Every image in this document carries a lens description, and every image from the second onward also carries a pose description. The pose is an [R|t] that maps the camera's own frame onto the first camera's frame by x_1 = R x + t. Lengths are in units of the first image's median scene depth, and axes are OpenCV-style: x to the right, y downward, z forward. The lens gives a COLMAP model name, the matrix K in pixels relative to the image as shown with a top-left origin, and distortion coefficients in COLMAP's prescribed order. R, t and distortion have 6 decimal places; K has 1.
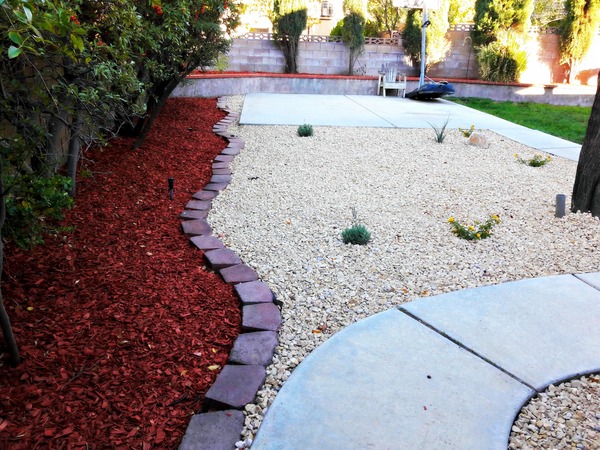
lens RADIAL K [[501.7, 0, 300.0], [0, 501.7, 225.0], [0, 0, 1]] dist [-0.009181, -0.000231]
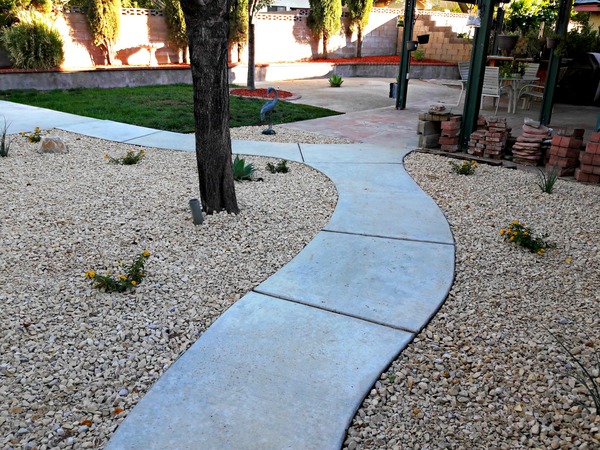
lens RADIAL K [[501.7, 0, 300.0], [0, 501.7, 225.0], [0, 0, 1]] dist [-0.009181, -0.000231]
pose [[0.654126, -0.293319, 0.697197, 0.005987], [0.267045, 0.951947, 0.149947, -0.063717], [-0.707677, 0.088098, 0.701022, 0.153380]]
